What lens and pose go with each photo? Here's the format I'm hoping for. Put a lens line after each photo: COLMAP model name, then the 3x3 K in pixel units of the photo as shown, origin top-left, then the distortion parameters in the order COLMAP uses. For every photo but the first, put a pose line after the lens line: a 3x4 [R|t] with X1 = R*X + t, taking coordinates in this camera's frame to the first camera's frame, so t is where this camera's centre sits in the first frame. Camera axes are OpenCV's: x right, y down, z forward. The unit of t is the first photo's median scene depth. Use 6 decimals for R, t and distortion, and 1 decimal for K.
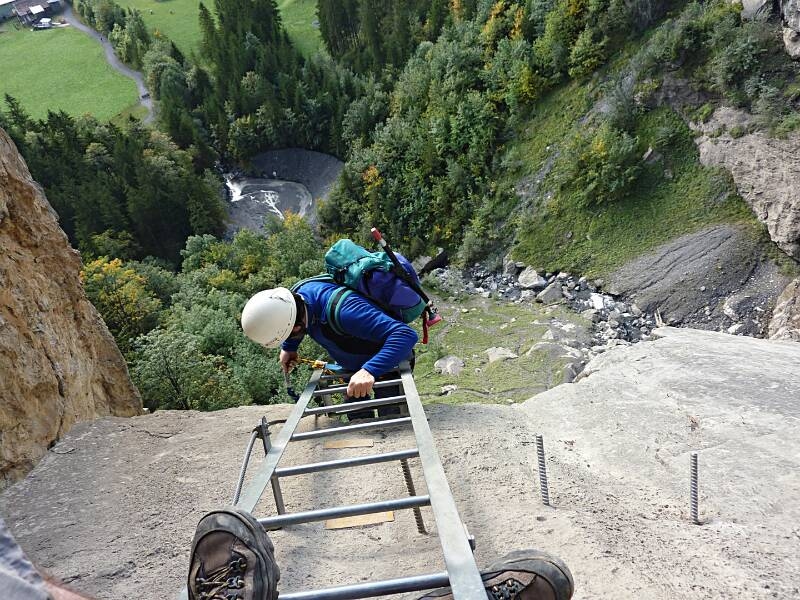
lens RADIAL K [[609.5, 0, 400.0], [0, 609.5, 300.0], [0, 0, 1]] dist [-0.027314, -0.006780]
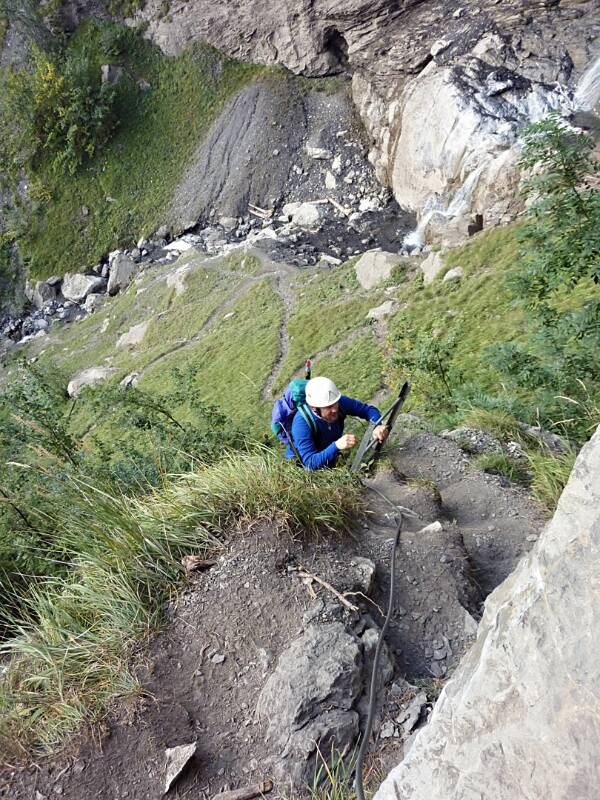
lens RADIAL K [[609.5, 0, 300.0], [0, 609.5, 400.0], [0, 0, 1]] dist [-0.027314, -0.006780]
pose [[0.595899, -0.544516, 0.590260, -0.100206], [0.593648, 0.793682, 0.132854, 0.108219], [-0.540820, 0.271239, 0.796206, 0.290615]]
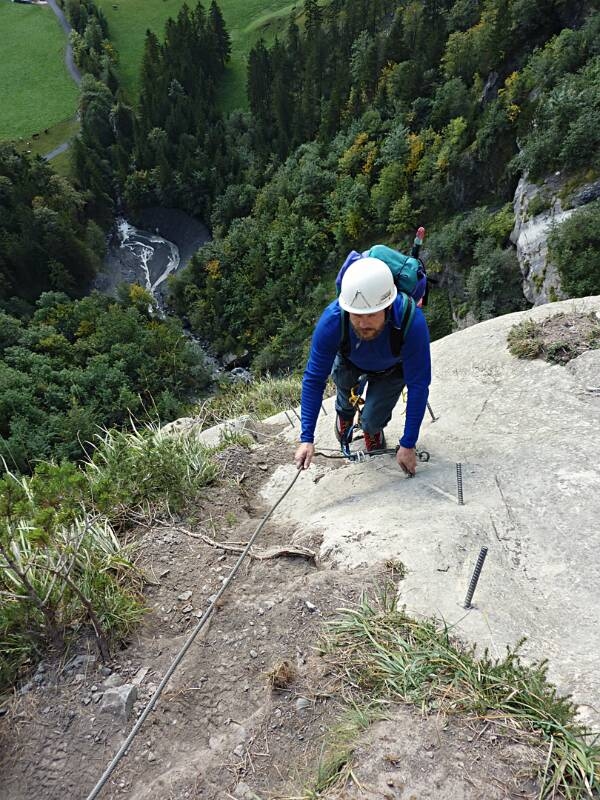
lens RADIAL K [[609.5, 0, 300.0], [0, 609.5, 400.0], [0, 0, 1]] dist [-0.027314, -0.006780]
pose [[0.964118, 0.253354, -0.079298, 0.260849], [-0.235879, 0.954585, 0.182015, -0.214753], [0.121811, -0.156780, 0.980093, -0.127420]]
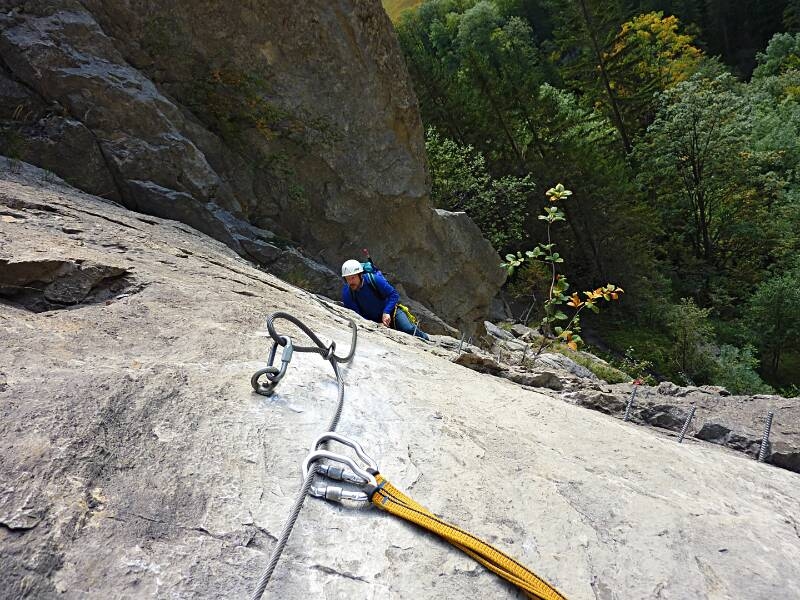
lens RADIAL K [[609.5, 0, 400.0], [0, 609.5, 300.0], [0, 0, 1]] dist [-0.027314, -0.006780]
pose [[0.652753, 0.347855, -0.672986, -0.036192], [-0.184283, 0.934573, 0.304323, 0.056638], [0.734815, -0.074628, 0.674149, 0.127429]]
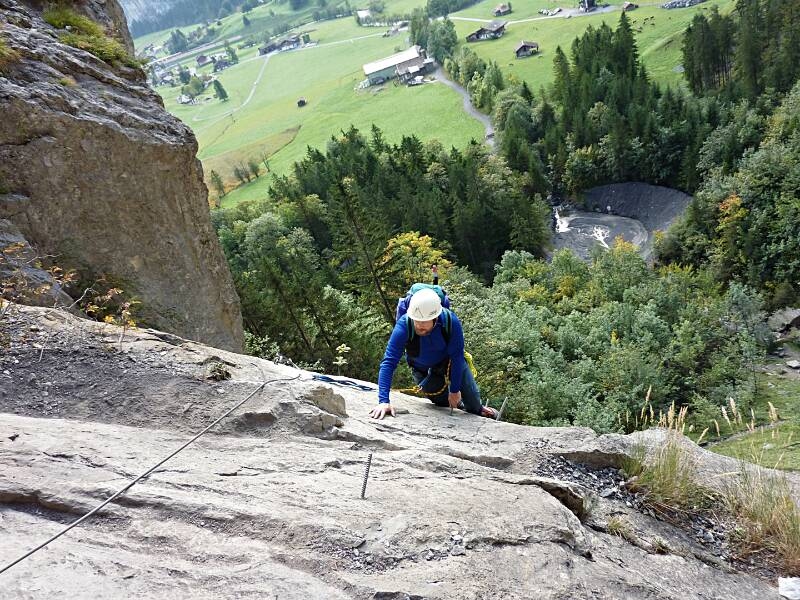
lens RADIAL K [[609.5, 0, 400.0], [0, 609.5, 300.0], [0, 0, 1]] dist [-0.027314, -0.006780]
pose [[0.863348, 0.135240, -0.486149, -0.018948], [-0.190857, 0.979363, -0.066495, 0.058168], [0.467124, 0.150193, 0.871342, 0.102456]]
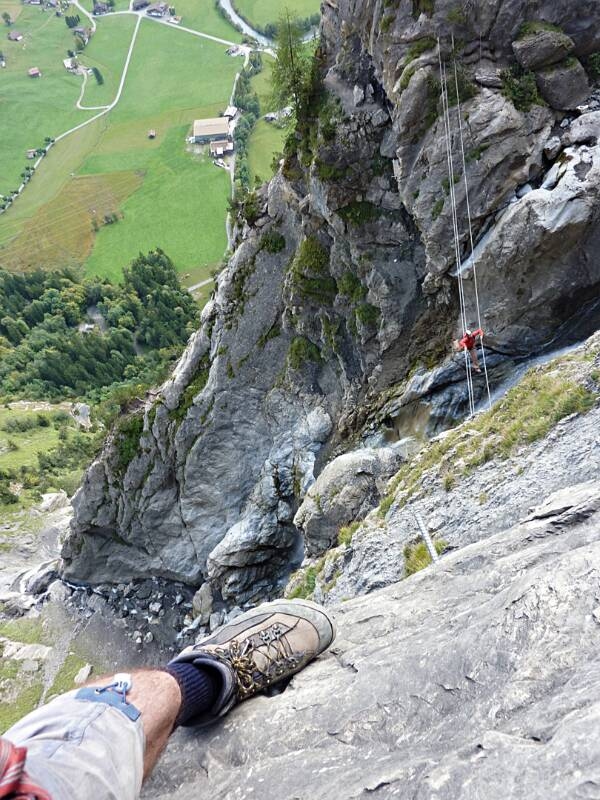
lens RADIAL K [[609.5, 0, 300.0], [0, 609.5, 400.0], [0, 0, 1]] dist [-0.027314, -0.006780]
pose [[0.830344, 0.492404, -0.260896, 1.065625], [-0.407446, 0.855865, 0.318563, -1.151113], [0.380153, -0.158216, 0.911291, -1.679079]]
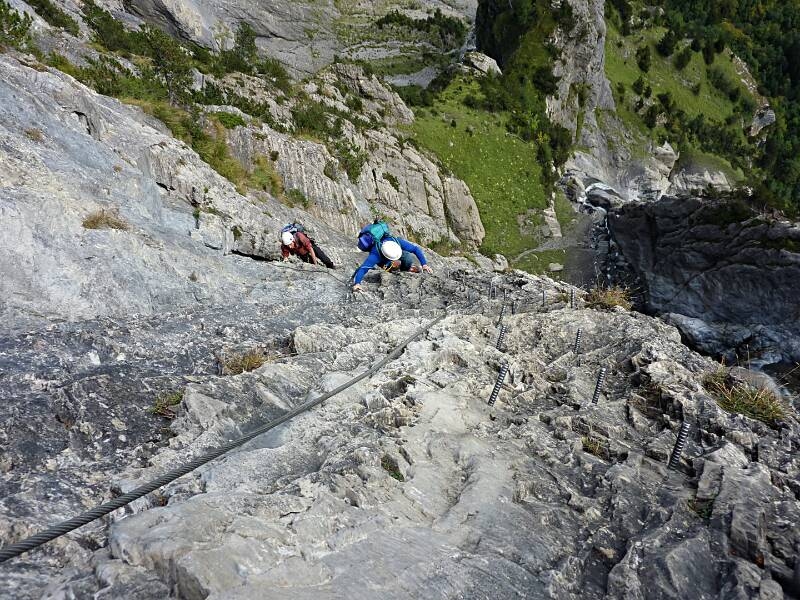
lens RADIAL K [[610.0, 0, 400.0], [0, 610.0, 300.0], [0, 0, 1]] dist [-0.027261, -0.004910]
pose [[-0.247783, 0.958688, -0.139714, 1.090200], [-0.485018, 0.002087, 0.874502, -1.313159], [0.838666, 0.284450, 0.464464, -1.857896]]
